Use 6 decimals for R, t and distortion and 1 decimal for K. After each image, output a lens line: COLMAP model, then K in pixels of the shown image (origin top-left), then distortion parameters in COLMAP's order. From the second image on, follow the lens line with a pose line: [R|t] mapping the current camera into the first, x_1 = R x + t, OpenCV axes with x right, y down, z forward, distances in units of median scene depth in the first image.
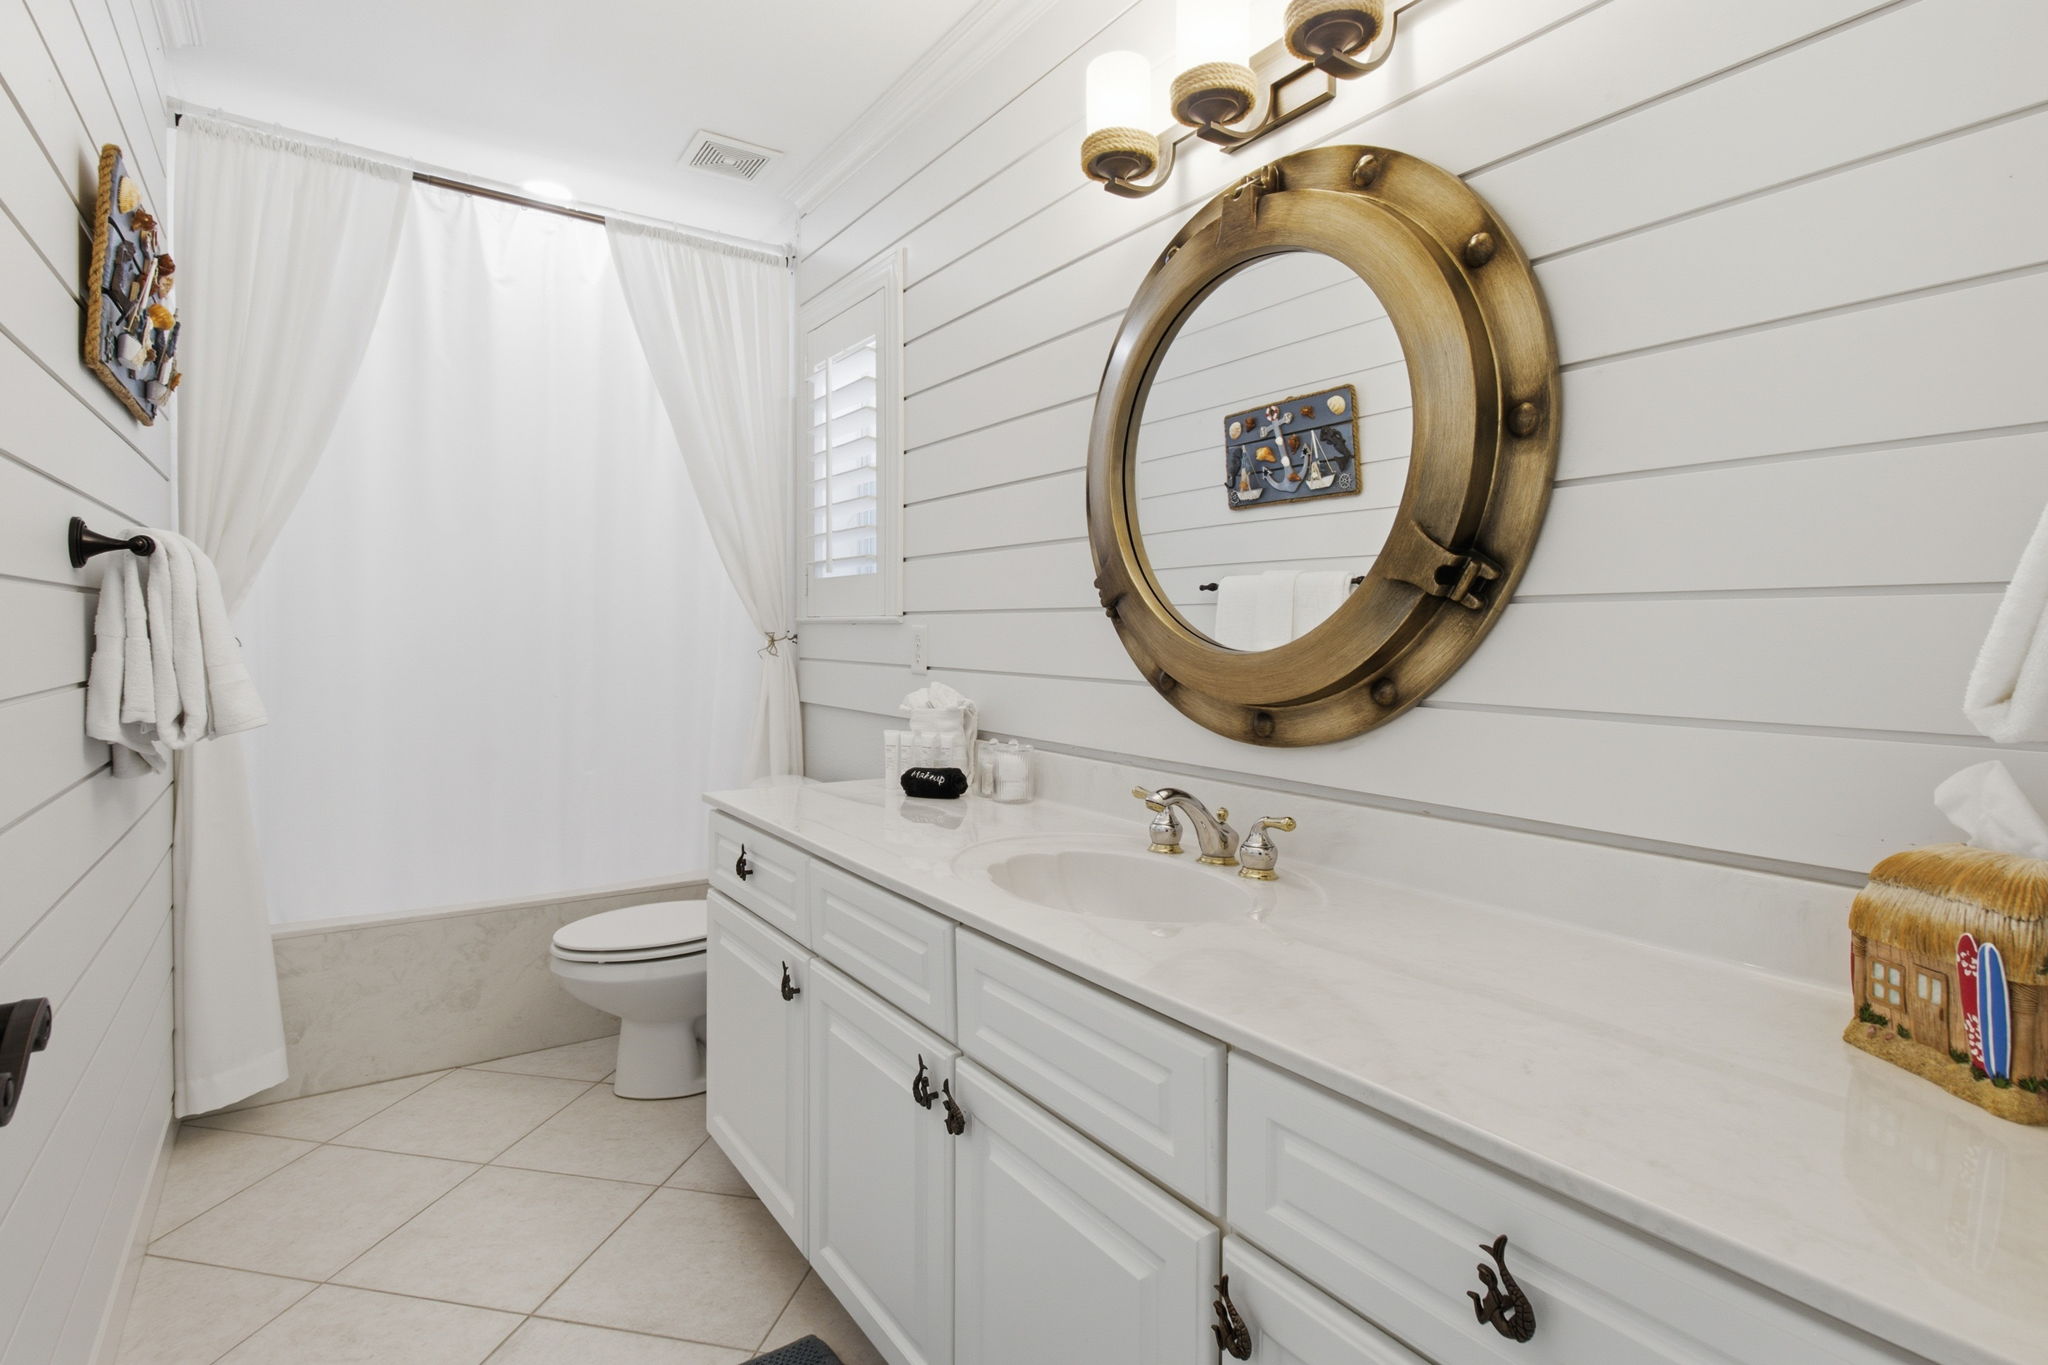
lens RADIAL K [[1010.7, 0, 1023.5], [0, 1010.7, 642.8], [0, 0, 1]] dist [-0.000027, -0.001091]
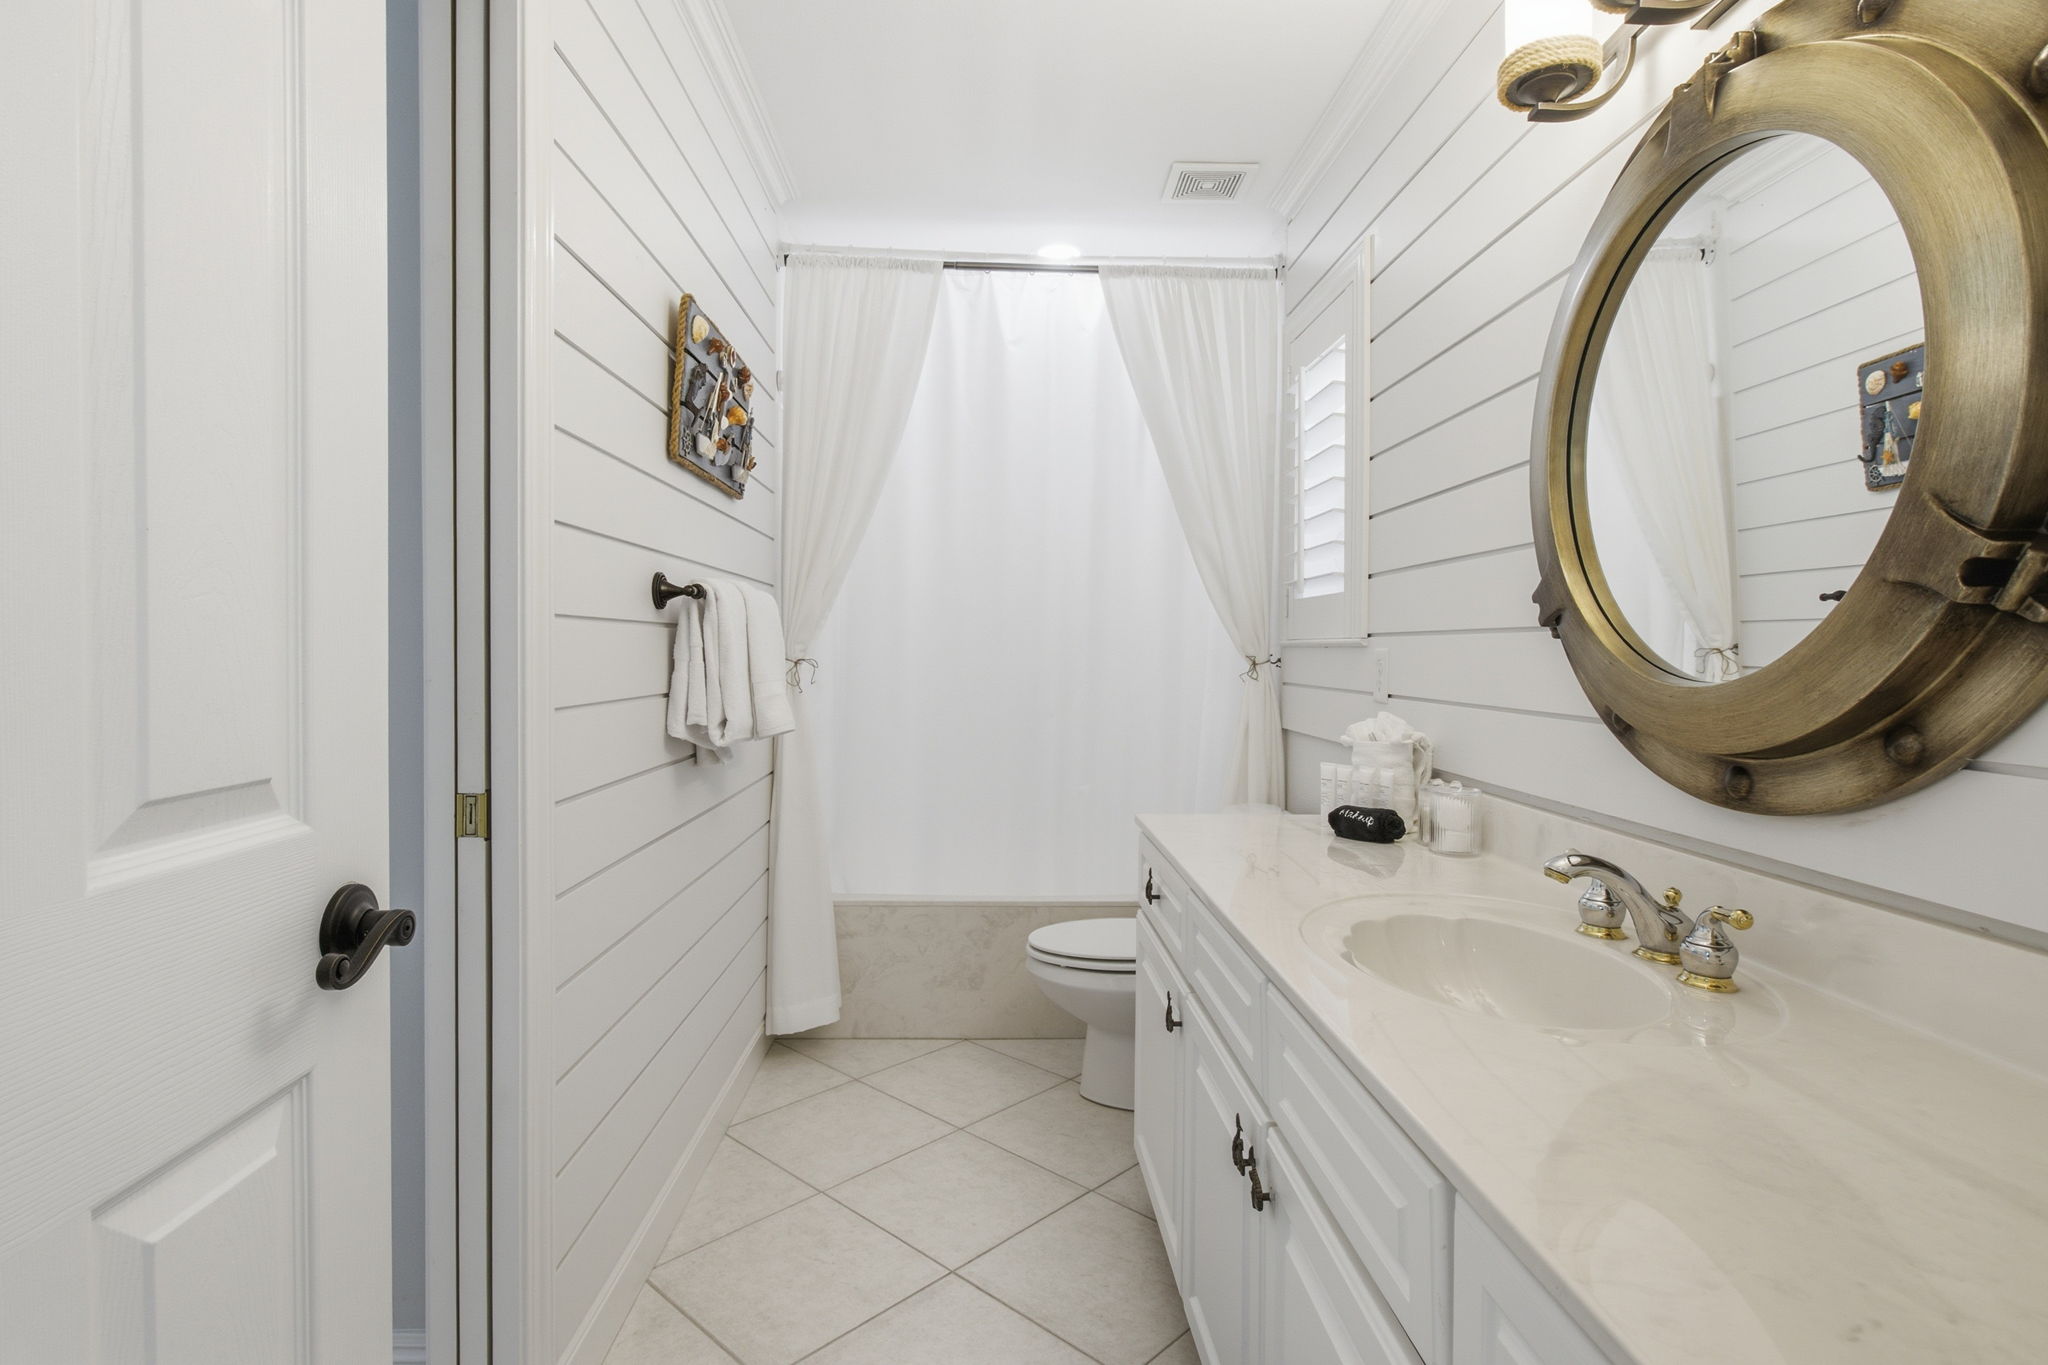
lens RADIAL K [[1040.4, 0, 1025.1], [0, 1040.4, 652.0], [0, 0, 1]] dist [0.001809, 0.000114]
pose [[0.843919, -0.002009, -0.536467, 0.157411], [-0.004930, 0.999922, -0.011499, -0.002393], [0.536448, 0.012349, 0.843843, 0.055944]]
